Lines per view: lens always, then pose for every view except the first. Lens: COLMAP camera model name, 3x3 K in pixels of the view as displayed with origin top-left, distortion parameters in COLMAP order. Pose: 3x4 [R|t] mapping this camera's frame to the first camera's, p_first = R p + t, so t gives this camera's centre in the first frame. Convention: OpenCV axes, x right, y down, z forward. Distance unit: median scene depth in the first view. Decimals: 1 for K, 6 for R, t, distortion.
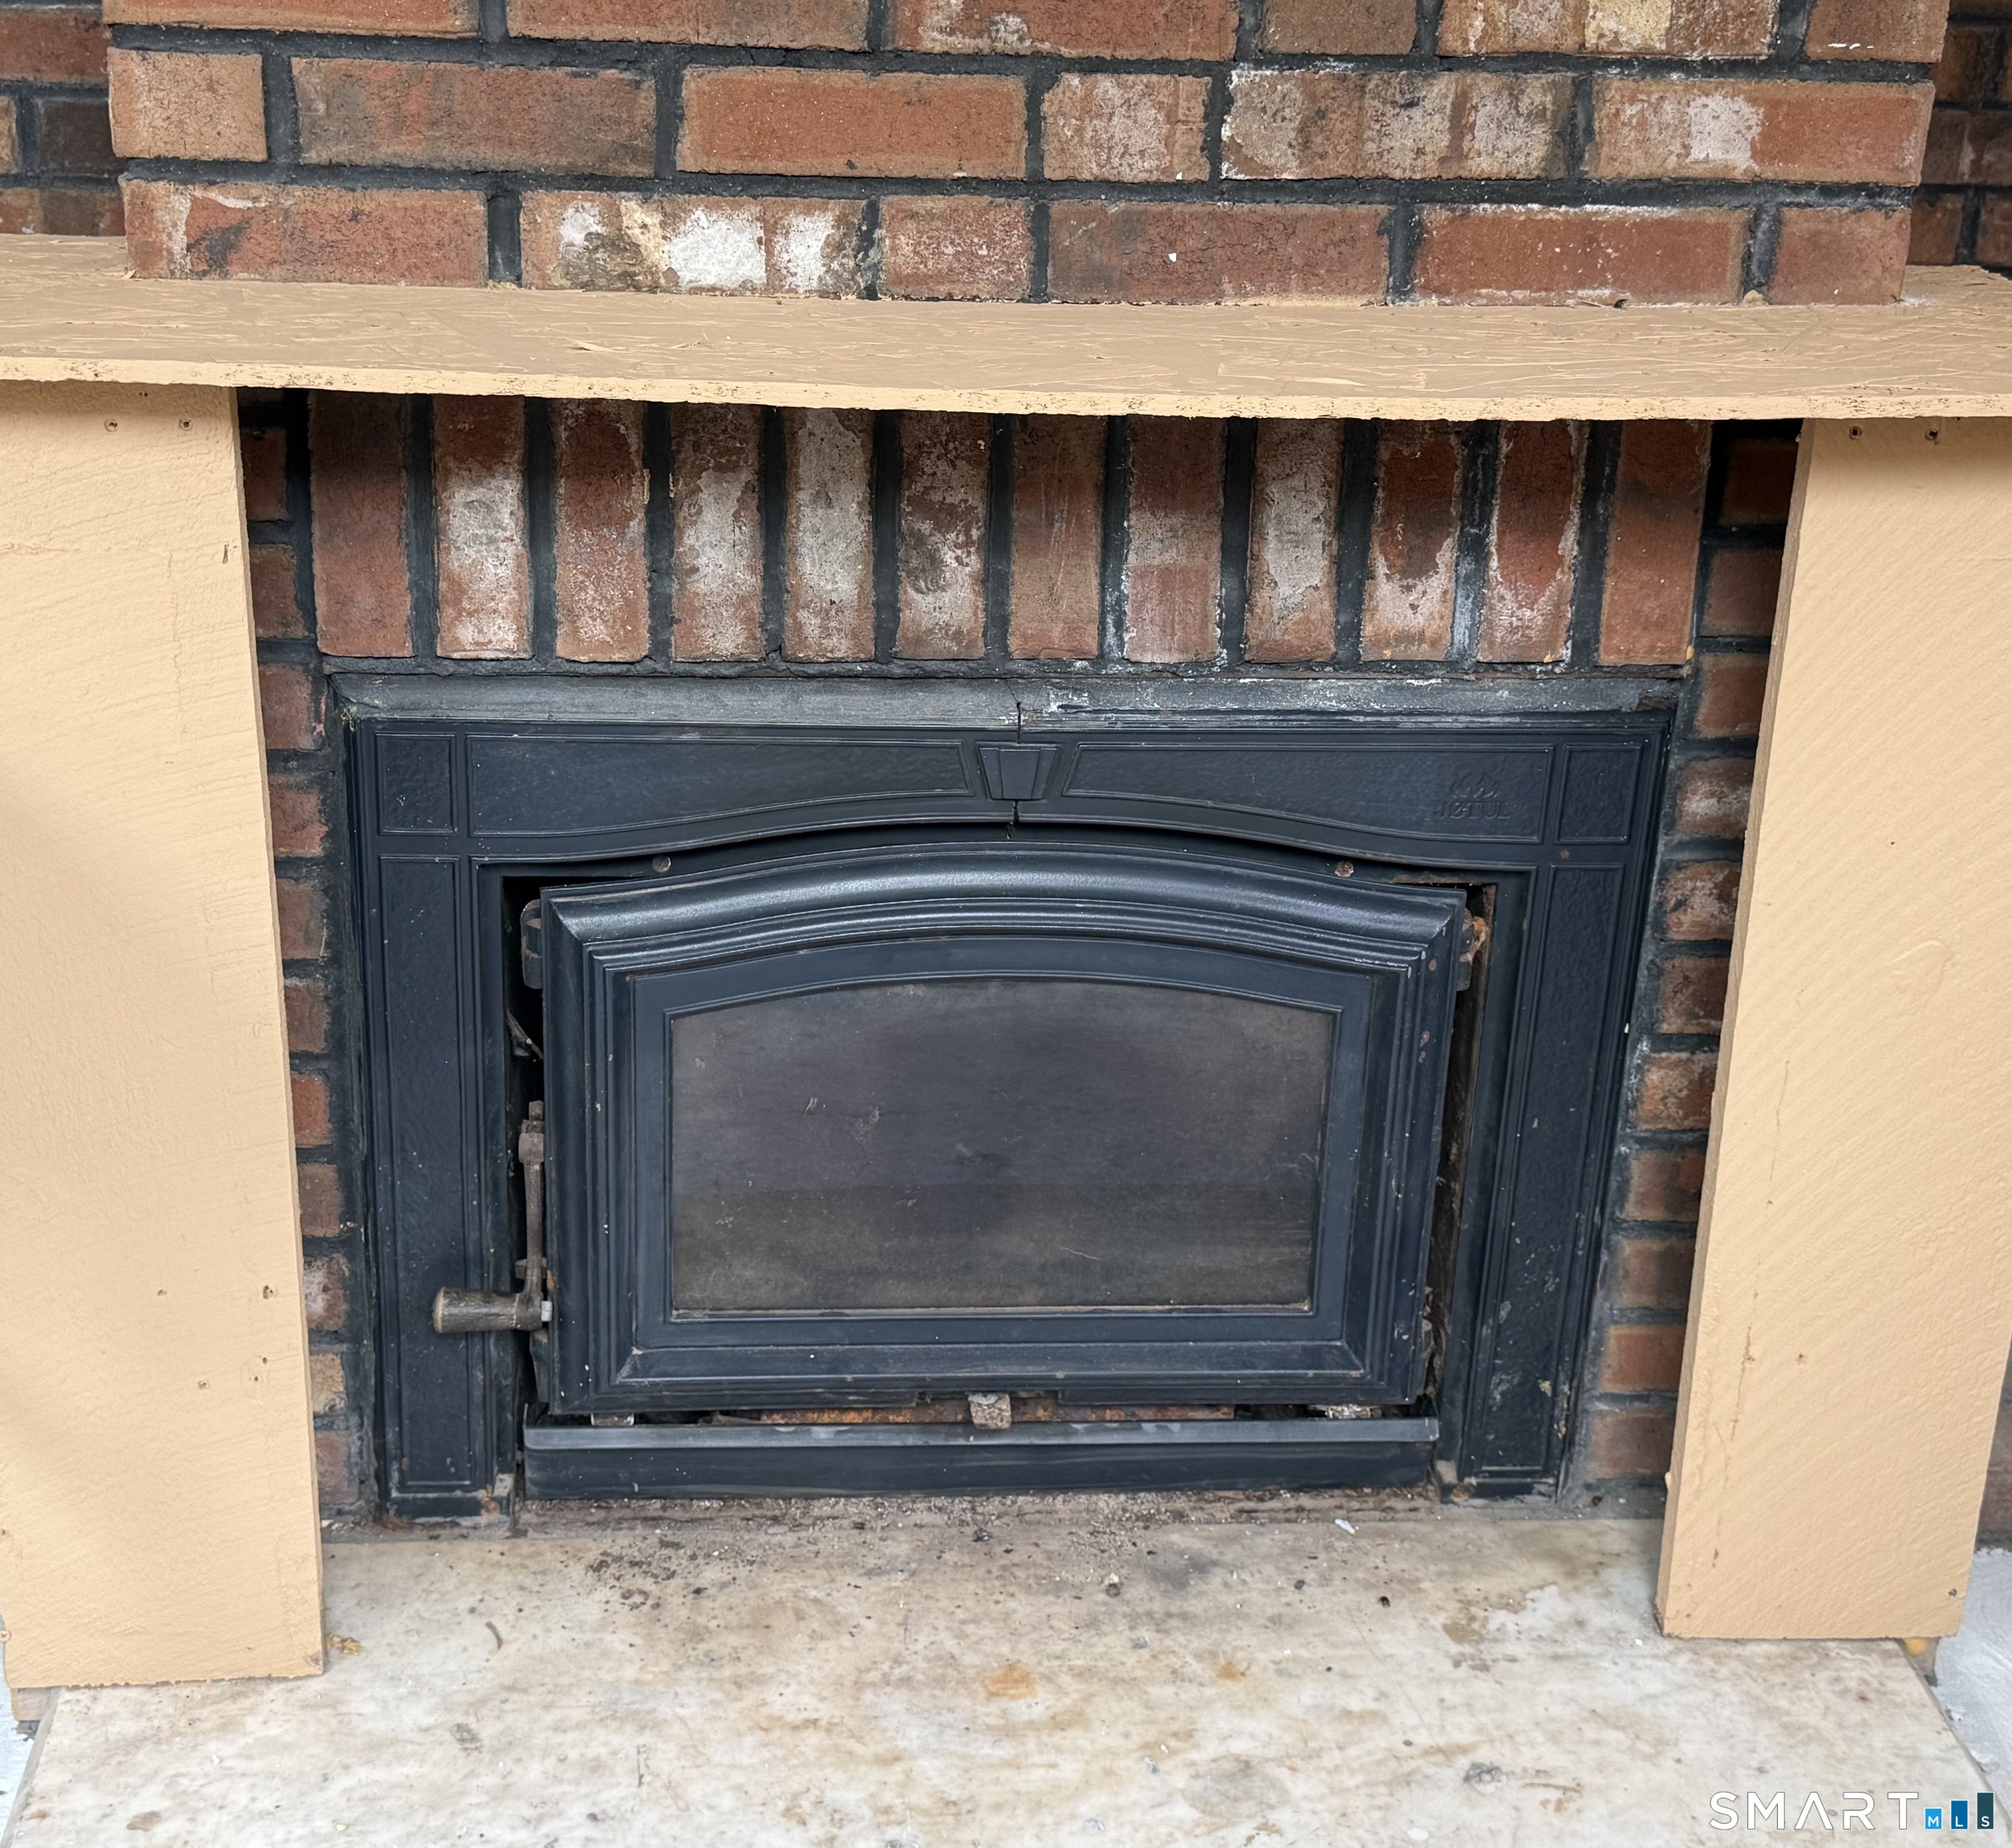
lens RADIAL K [[2826.6, 0, 942.3], [0, 2826.6, 925.9], [0, 0, 1]] dist [0.107601, 0.000000]
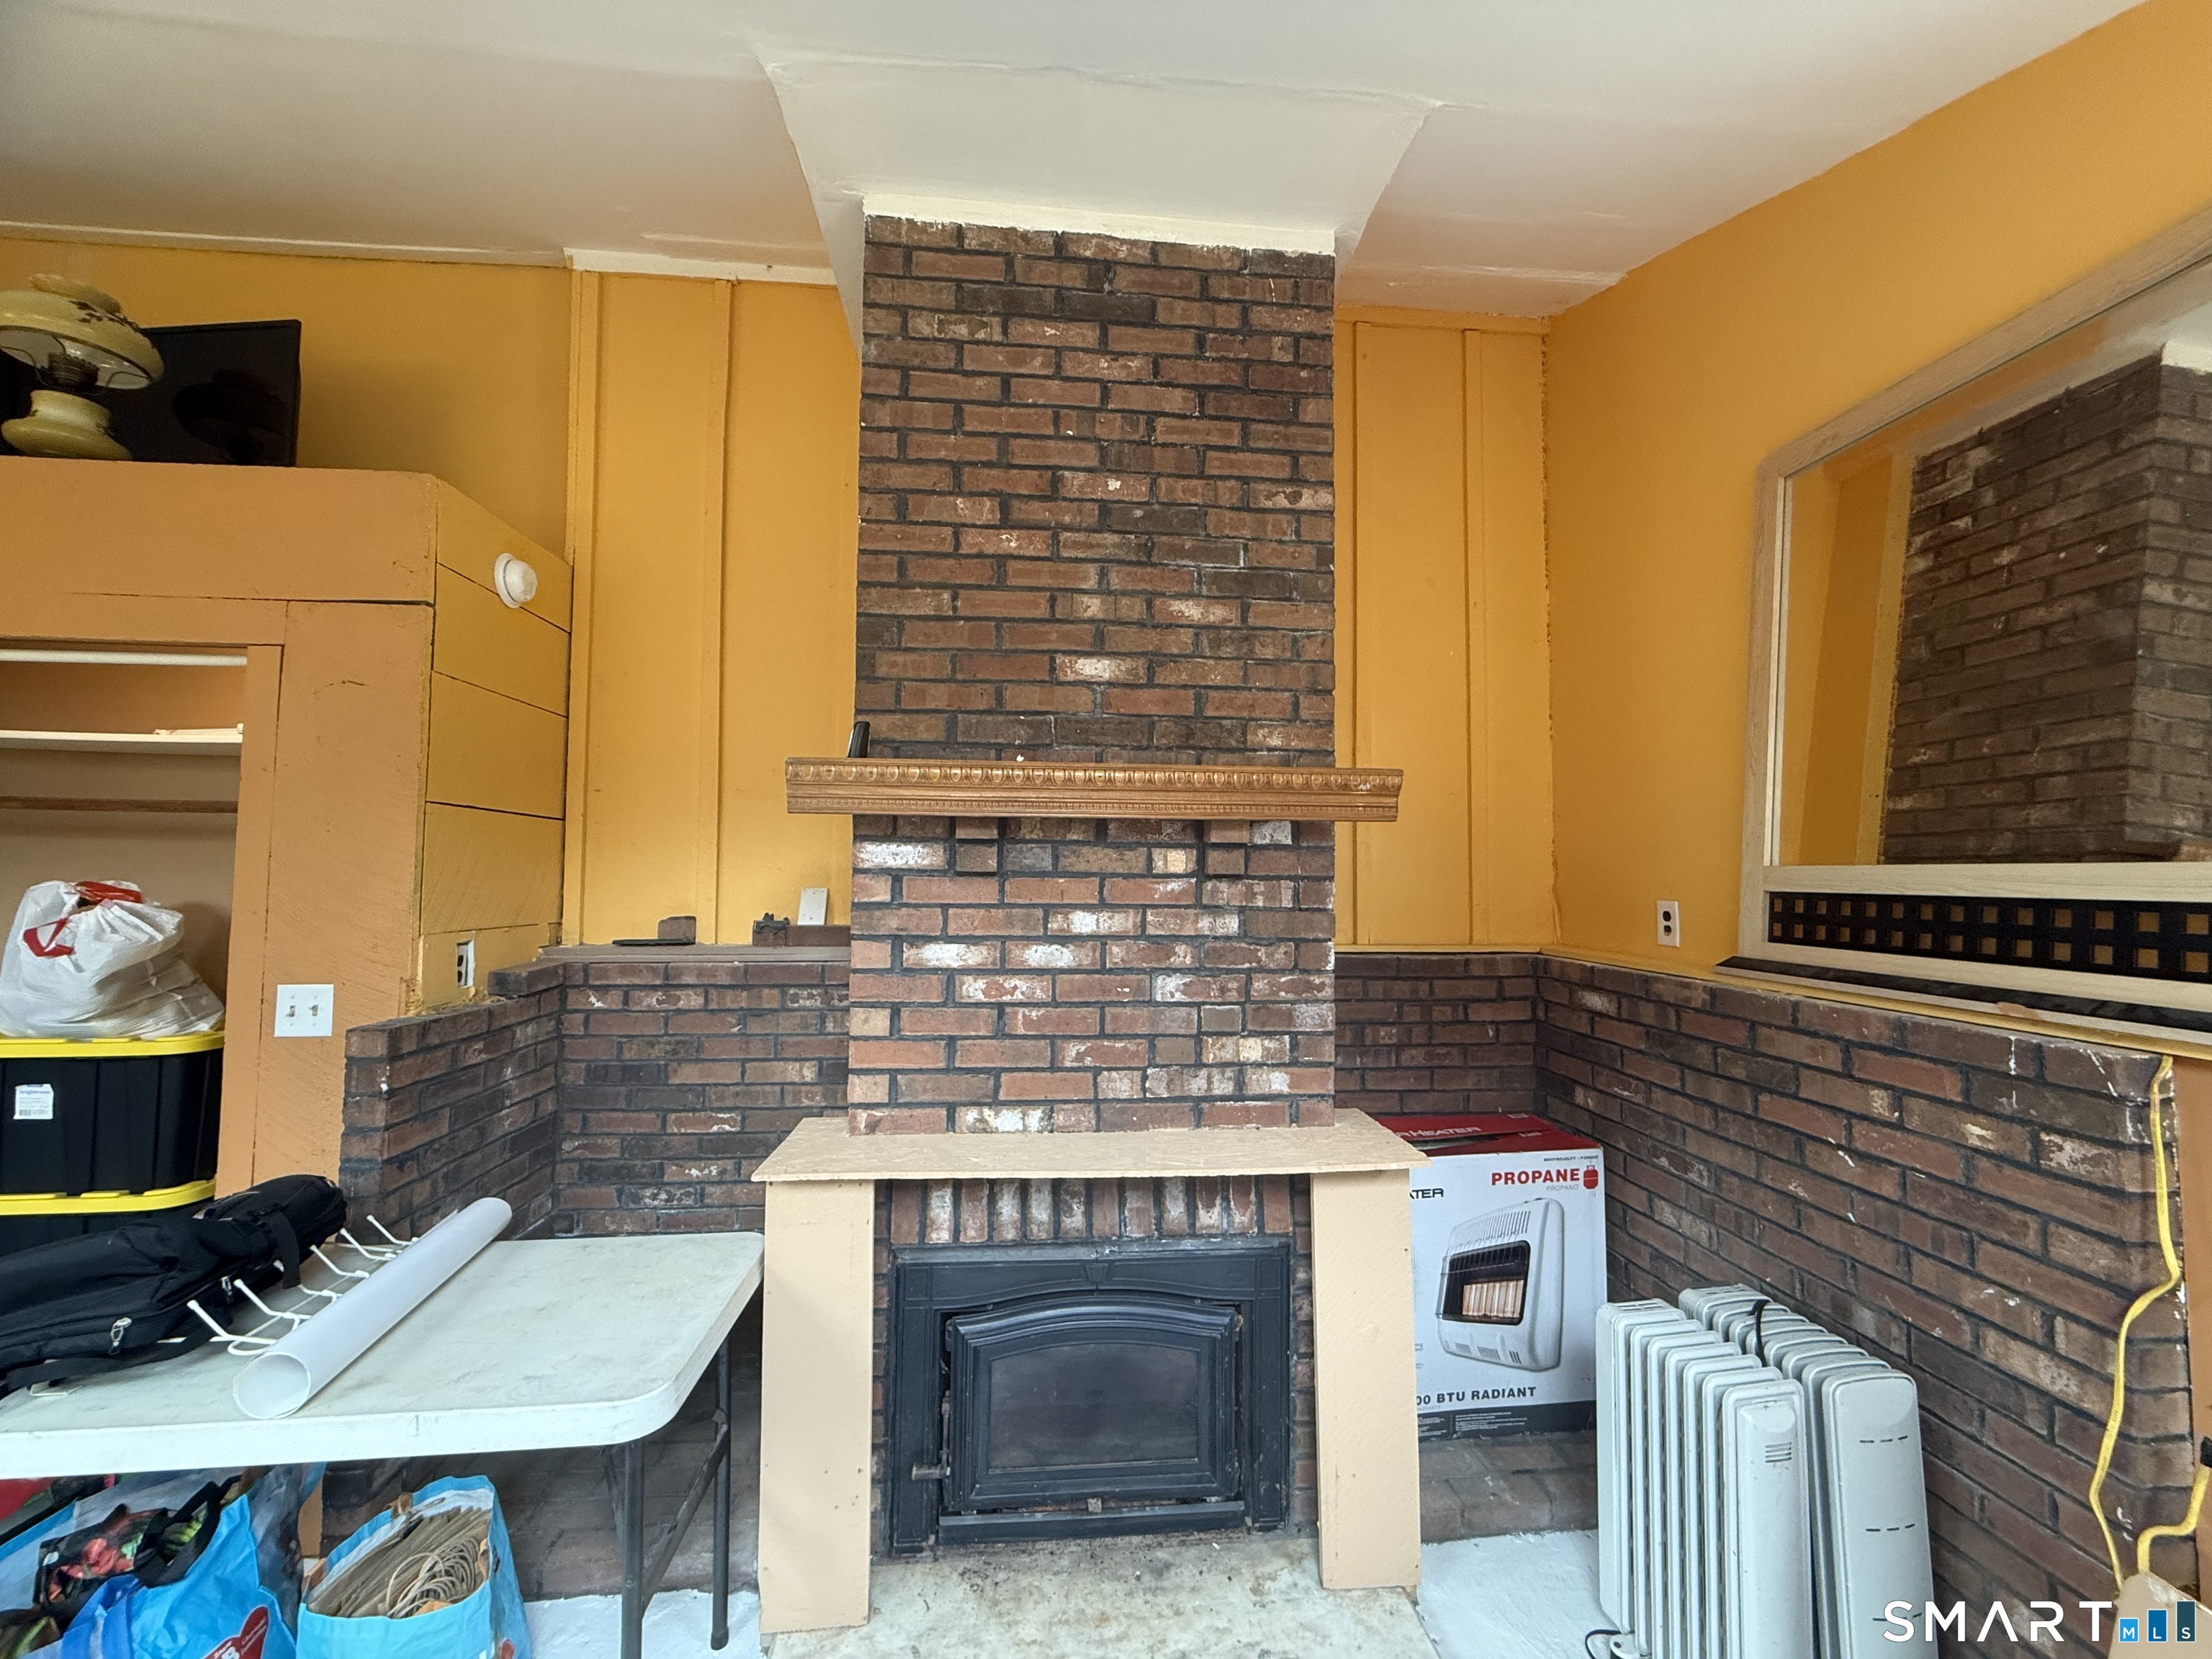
lens RADIAL K [[888.3, 0, 1099.1], [0, 888.3, 828.6], [0, 0, 1]] dist [0.001151, -0.000216]
pose [[0.999635, -0.020936, 0.017090, 0.022056], [0.026229, 0.903985, -0.426758, -0.081128], [-0.006515, 0.427050, 0.904204, -0.173799]]
